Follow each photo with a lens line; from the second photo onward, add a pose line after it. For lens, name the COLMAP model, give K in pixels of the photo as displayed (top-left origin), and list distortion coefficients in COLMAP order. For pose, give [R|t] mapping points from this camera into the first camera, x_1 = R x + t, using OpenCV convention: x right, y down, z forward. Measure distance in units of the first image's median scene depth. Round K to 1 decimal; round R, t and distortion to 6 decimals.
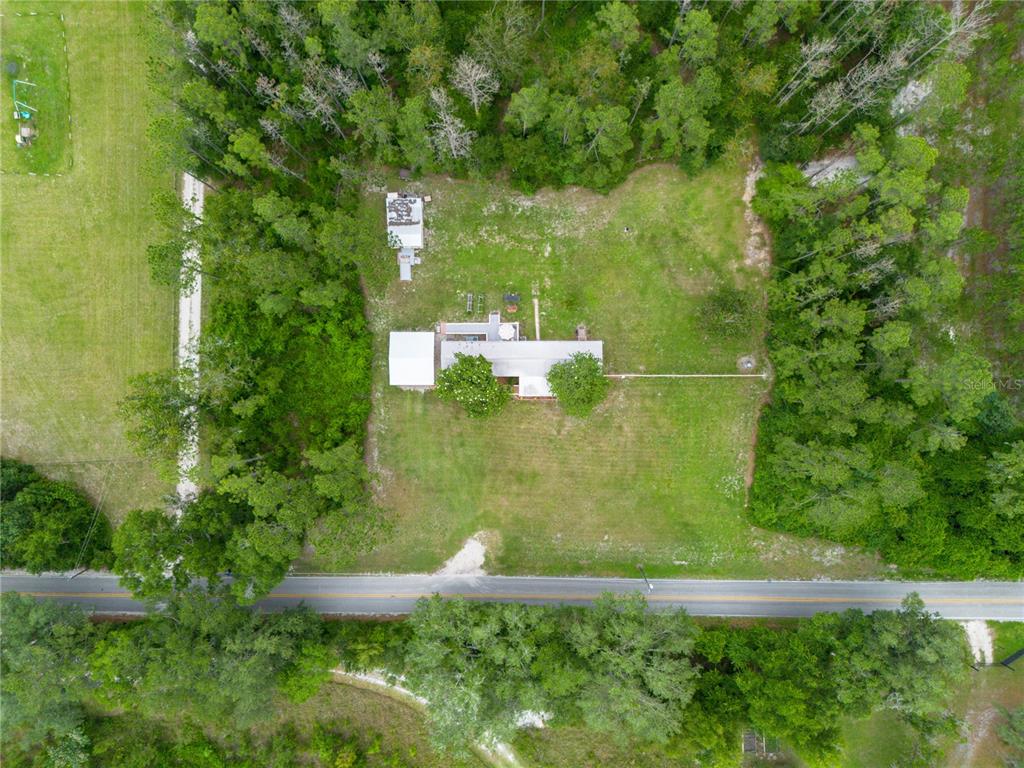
lens RADIAL K [[721.3, 0, 511.4], [0, 721.3, 381.8], [0, 0, 1]] dist [0.031995, -0.013363]
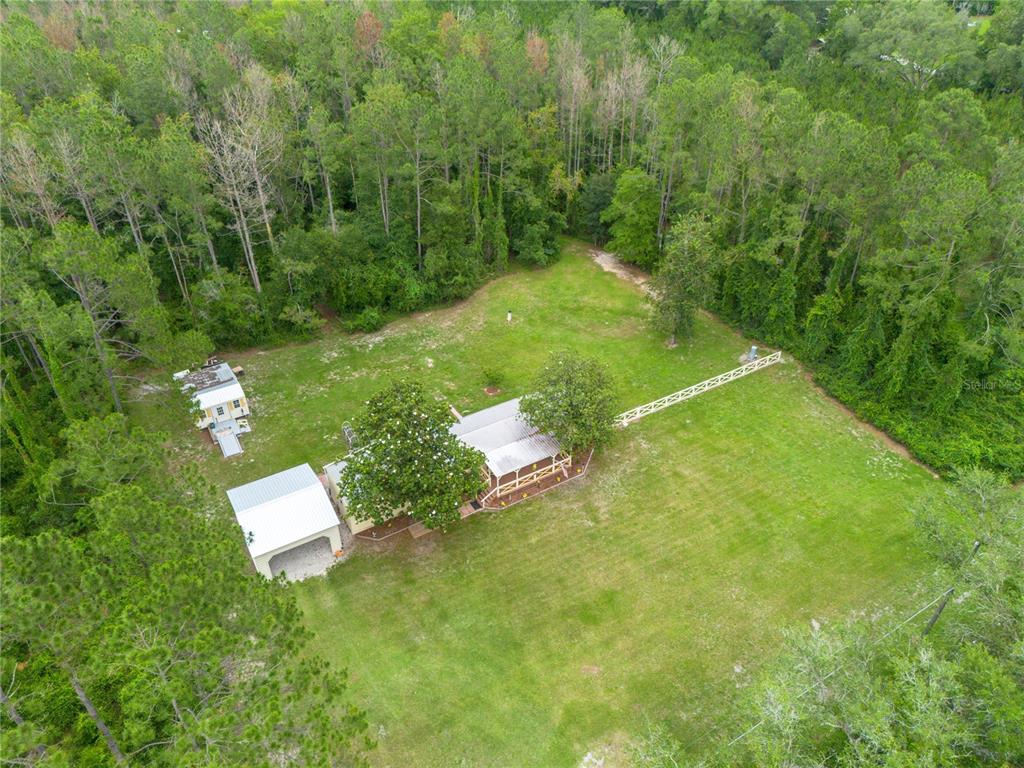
lens RADIAL K [[721.3, 0, 513.8], [0, 721.3, 379.9], [0, 0, 1]] dist [0.031995, -0.013363]
pose [[0.855741, -0.292203, 0.426995, -0.185595], [0.517394, 0.488482, -0.702630, 0.365671], [-0.003268, 0.822194, 0.569198, 0.609963]]
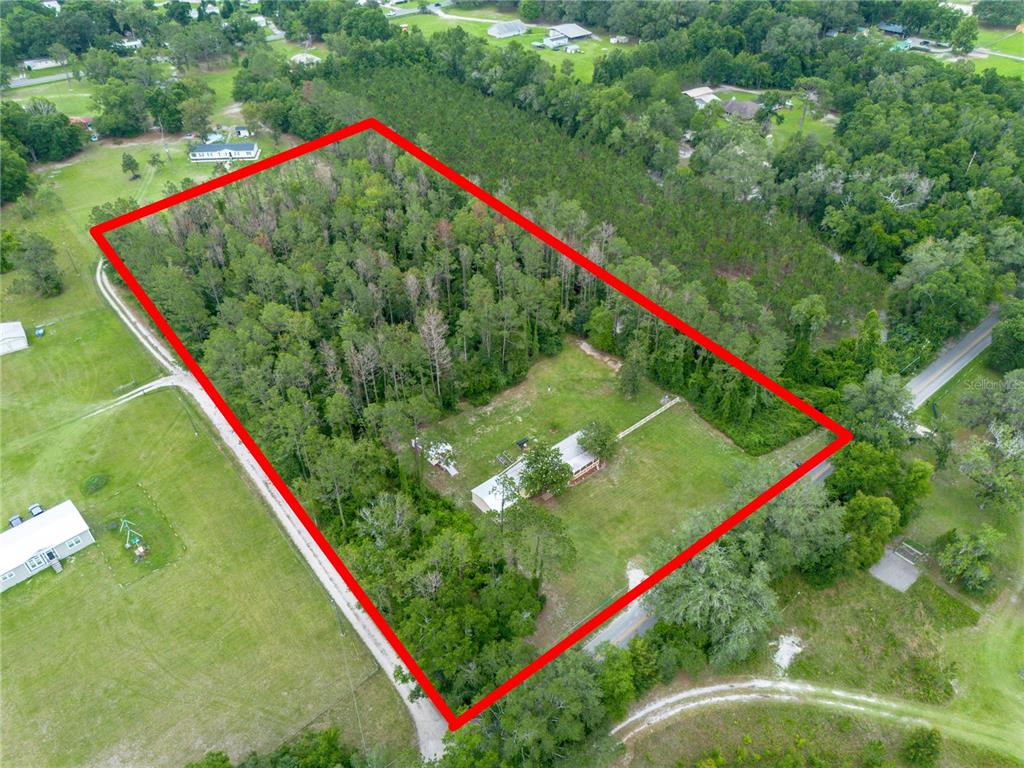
lens RADIAL K [[721.3, 0, 506.7], [0, 721.3, 381.2], [0, 0, 1]] dist [0.031995, -0.013363]
pose [[0.767738, -0.400530, 0.500154, -0.686478], [0.640747, 0.474089, -0.603890, 0.666211], [0.004759, 0.784101, 0.620614, 0.009556]]
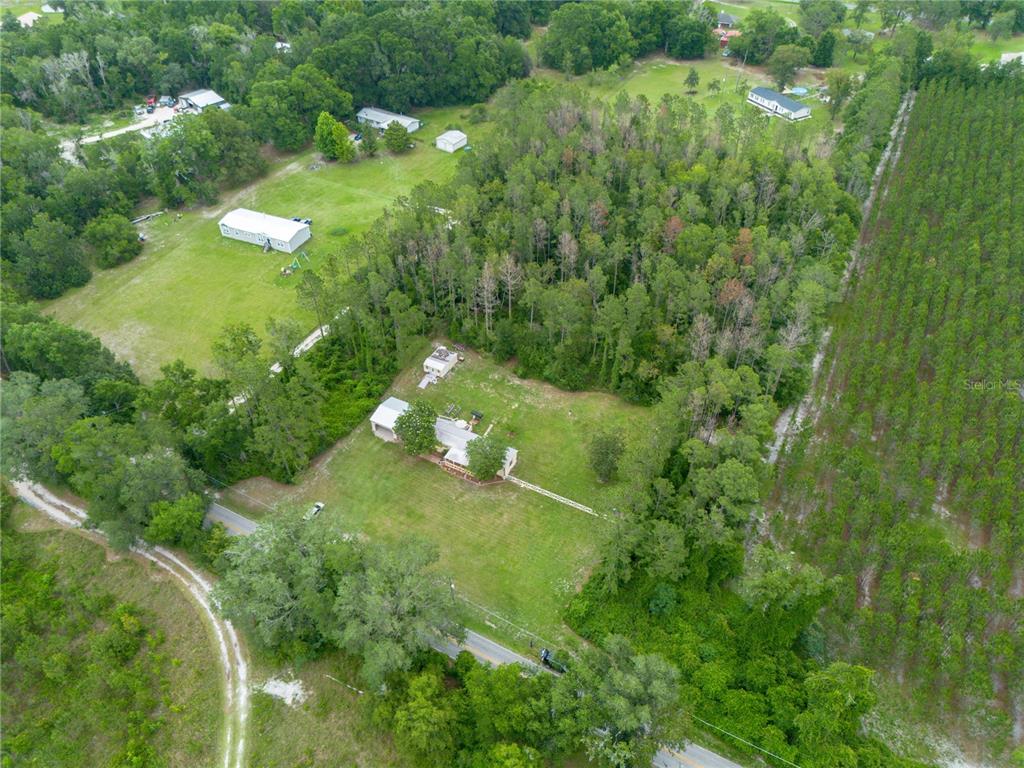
lens RADIAL K [[721.3, 0, 516.3], [0, 721.3, 383.6], [0, 0, 1]] dist [0.031995, -0.013363]
pose [[0.887133, 0.315746, -0.336600, 0.520447], [-0.461405, 0.590942, -0.661735, 0.739067], [-0.010028, 0.742356, 0.669931, 0.004427]]
